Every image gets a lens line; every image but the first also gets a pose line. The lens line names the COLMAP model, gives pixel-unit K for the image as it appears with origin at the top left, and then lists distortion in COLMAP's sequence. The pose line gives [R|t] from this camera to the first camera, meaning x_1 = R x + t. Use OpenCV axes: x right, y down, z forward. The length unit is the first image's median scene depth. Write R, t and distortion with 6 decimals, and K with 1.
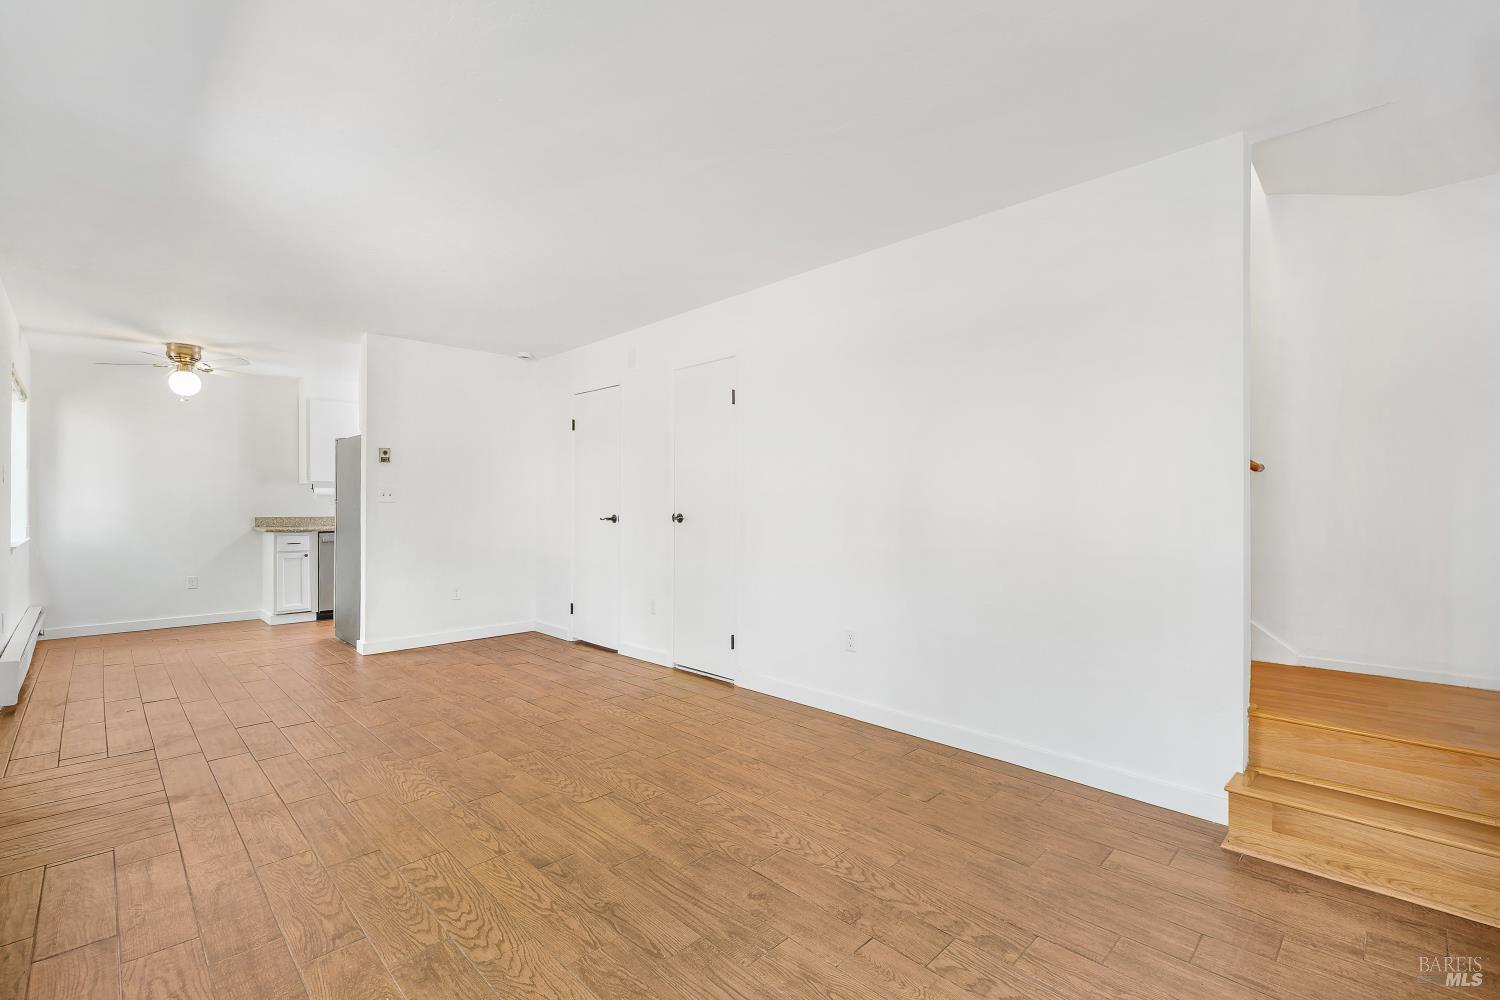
lens RADIAL K [[655.6, 0, 747.2], [0, 655.6, 508.5], [0, 0, 1]] dist [-0.000988, -0.000261]
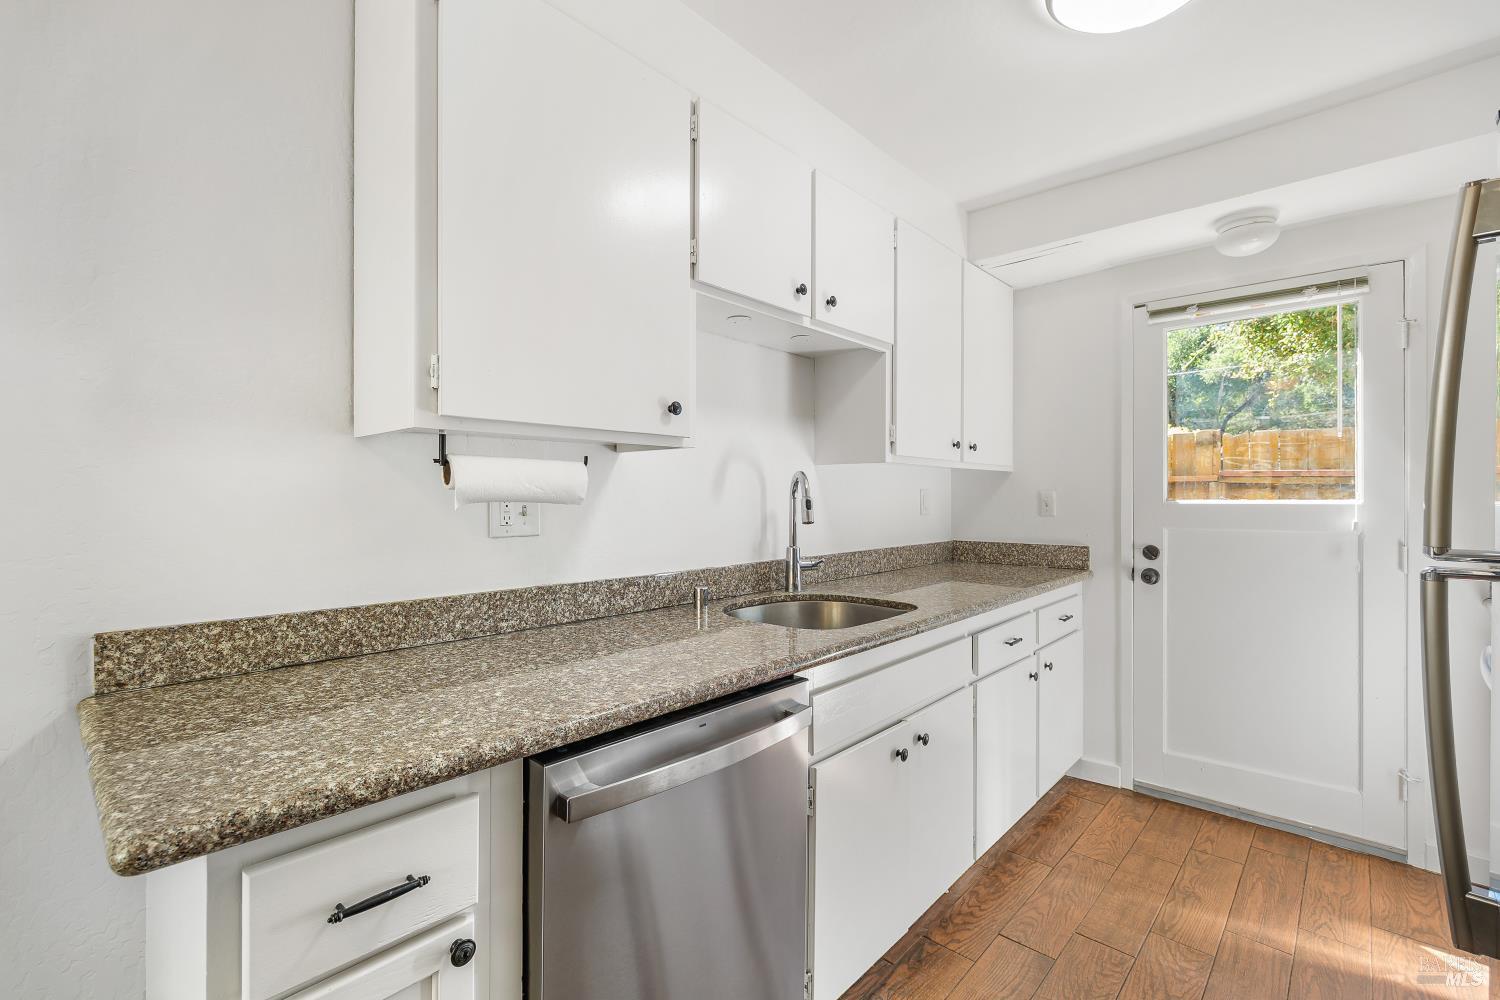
lens RADIAL K [[662.7, 0, 755.5], [0, 662.7, 497.5], [0, 0, 1]] dist [0.000238, -0.000146]
pose [[0.998257, 0.001942, 0.058988, -1.787927], [-0.001779, 0.999994, -0.002808, -0.059800], [-0.058993, 0.002699, 0.998255, 2.477594]]
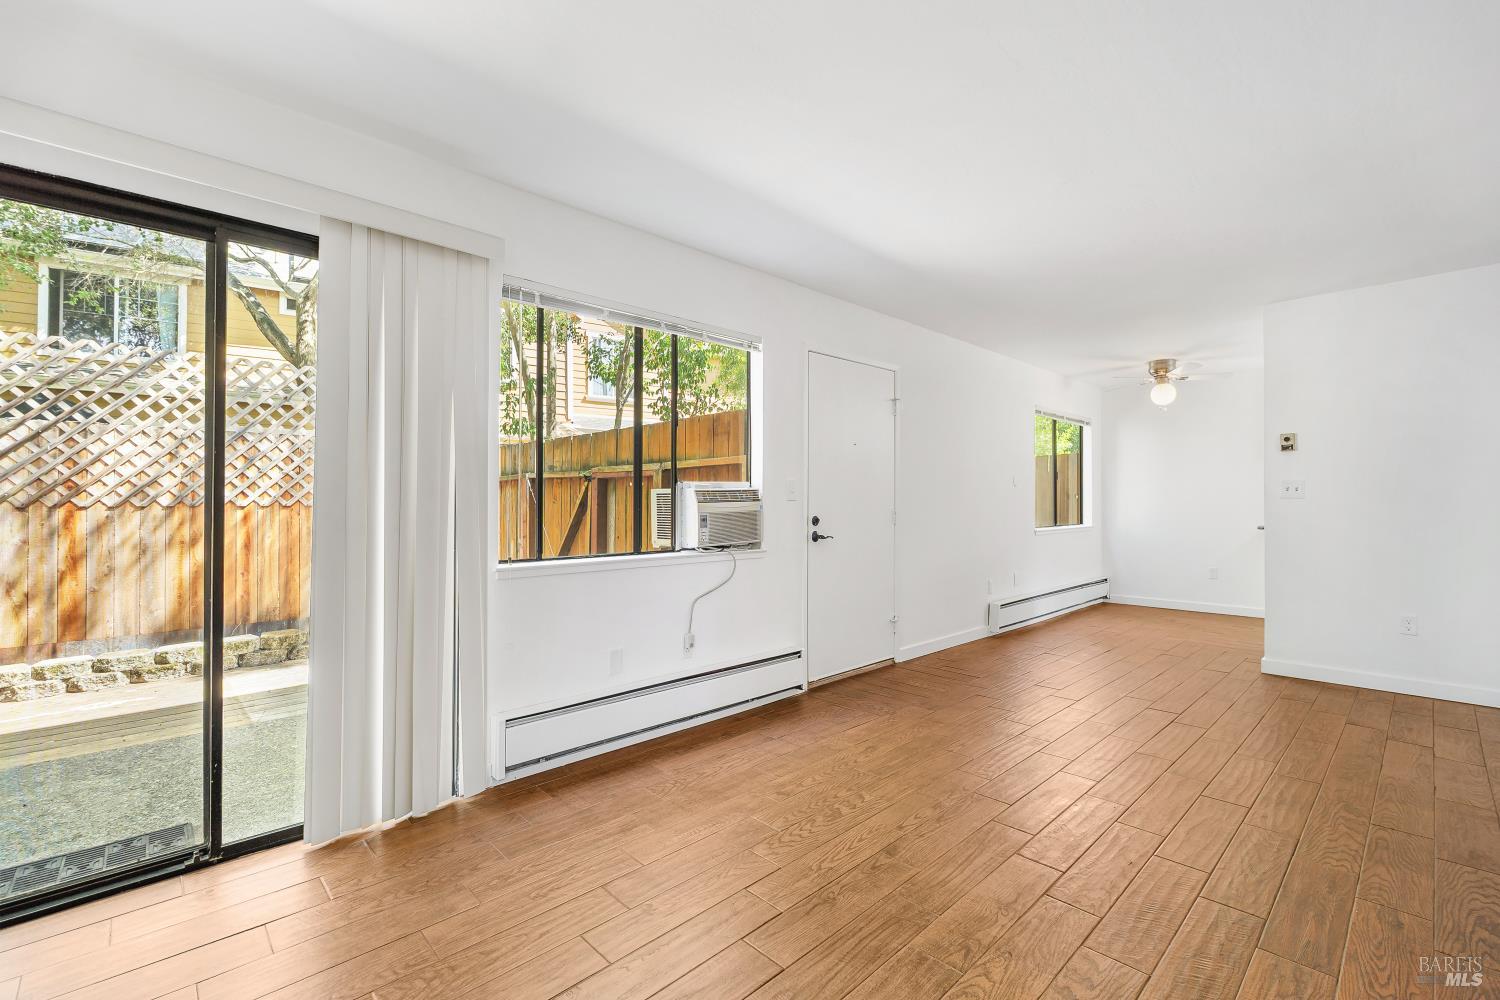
lens RADIAL K [[643.5, 0, 750.0], [0, 643.5, 500.0], [0, 0, 1]] dist [-0.002427, -0.000148]
pose [[-0.021832, -0.002358, -0.999759, 0.656932], [-0.001938, 0.999995, -0.002316, -0.009186], [0.999760, 0.001887, -0.021837, 0.746760]]
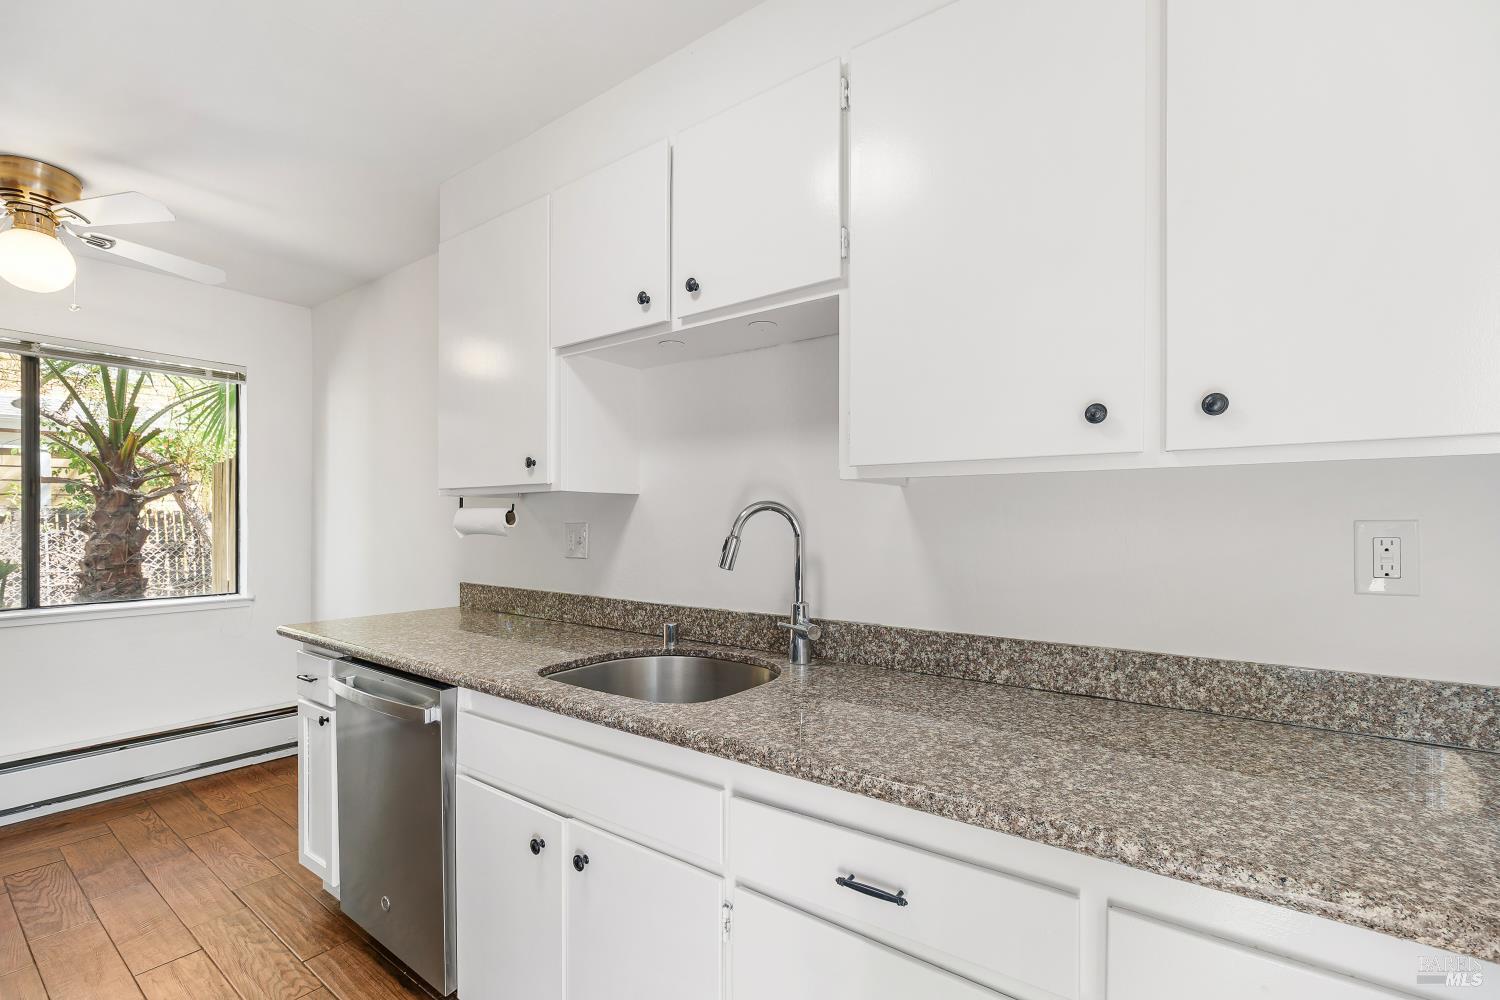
lens RADIAL K [[655.6, 0, 747.2], [0, 655.6, 508.5], [0, 0, 1]] dist [-0.000988, -0.000261]
pose [[0.155286, -0.017521, -0.987714, -0.930838], [-0.004574, 0.999819, -0.018455, -0.079337], [0.987859, 0.007384, 0.155178, 3.328461]]
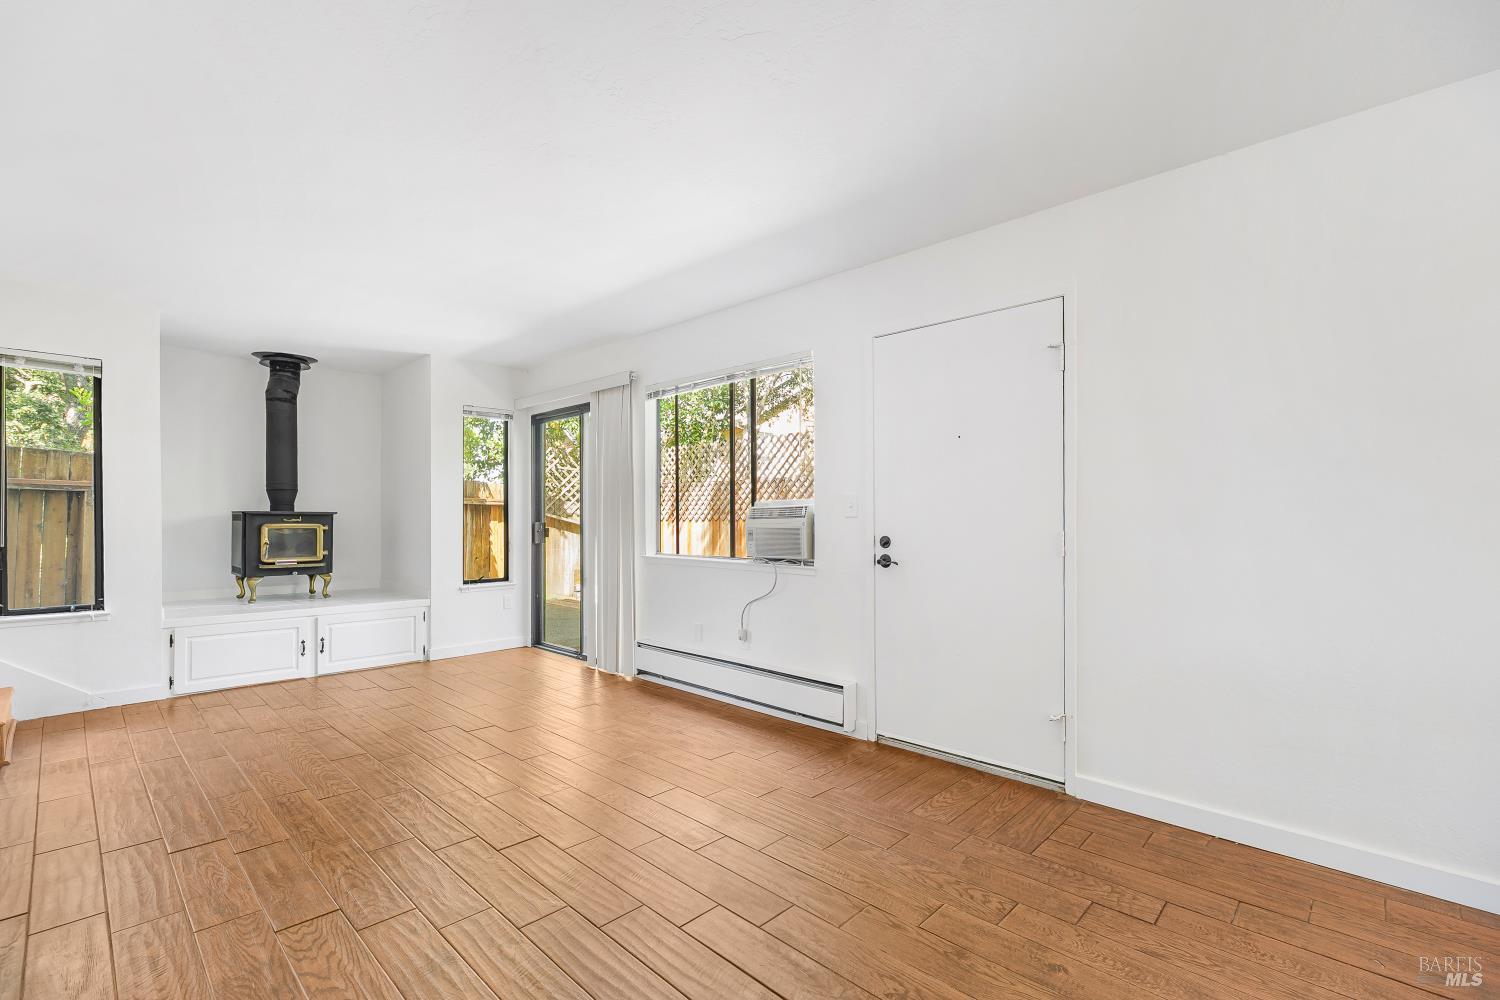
lens RADIAL K [[658.5, 0, 757.4], [0, 658.5, 518.7], [0, 0, 1]] dist [-0.000451, -0.000348]
pose [[-0.999305, -0.001819, -0.037229, -0.787126], [-0.001933, 0.999994, 0.003029, -0.012326], [0.037223, 0.003098, -0.999302, 2.375099]]
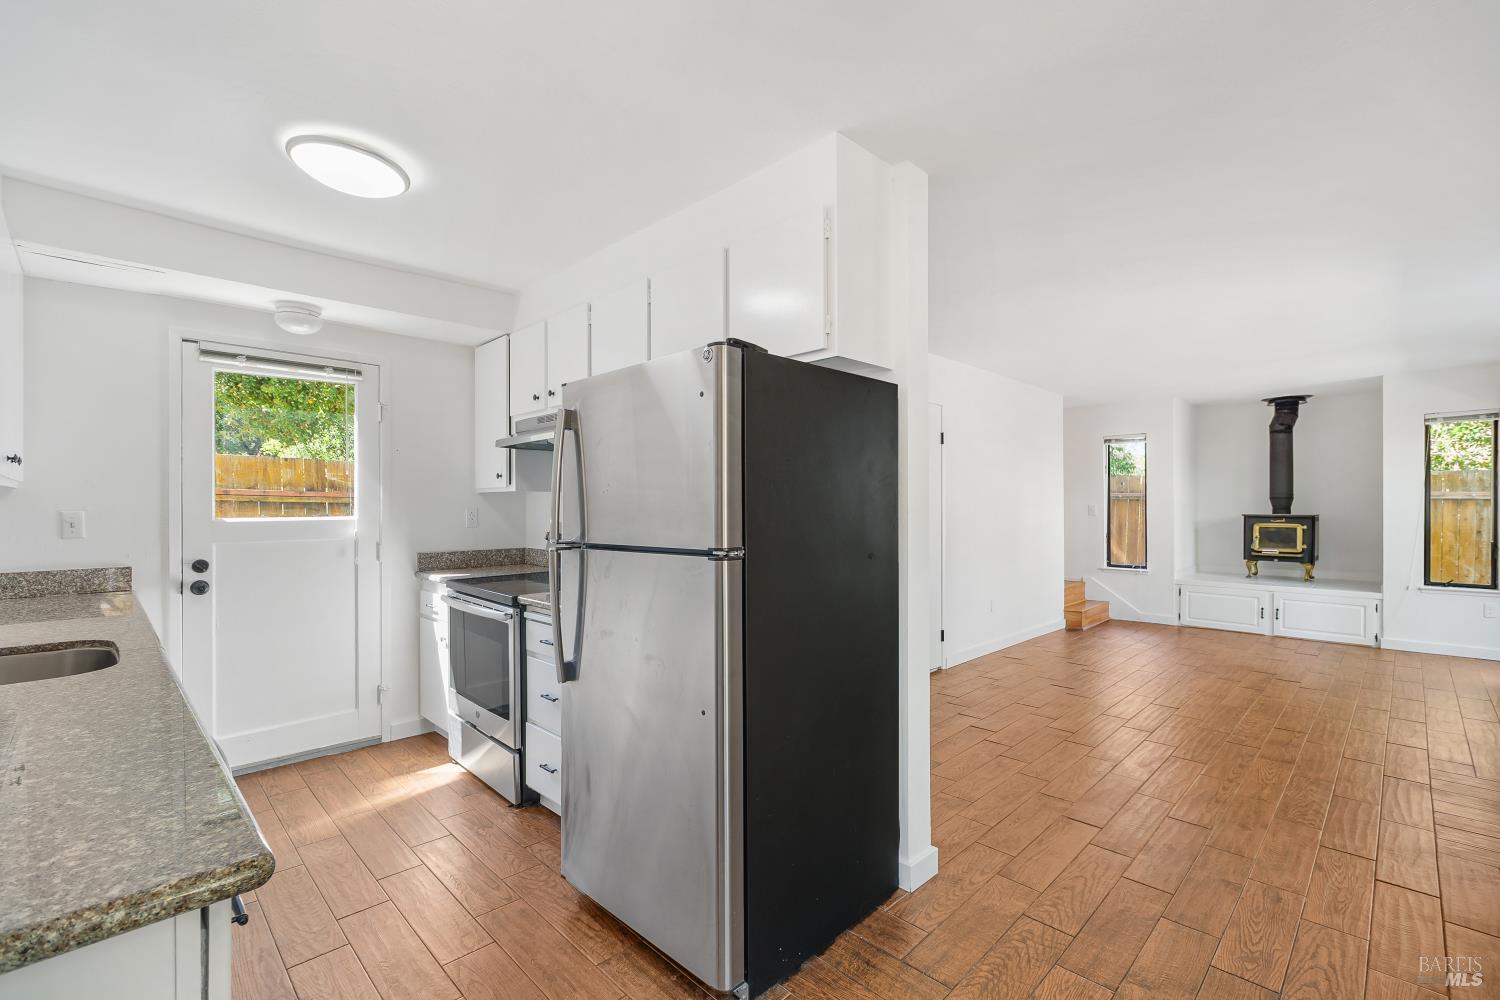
lens RADIAL K [[663.8, 0, 747.1], [0, 663.8, 506.0], [0, 0, 1]] dist [-0.000288, -0.000165]
pose [[-0.003997, -0.001288, 0.999991, -2.360096], [0.004663, 0.999988, 0.001307, -0.083222], [-0.999981, 0.004668, -0.003991, 2.538837]]
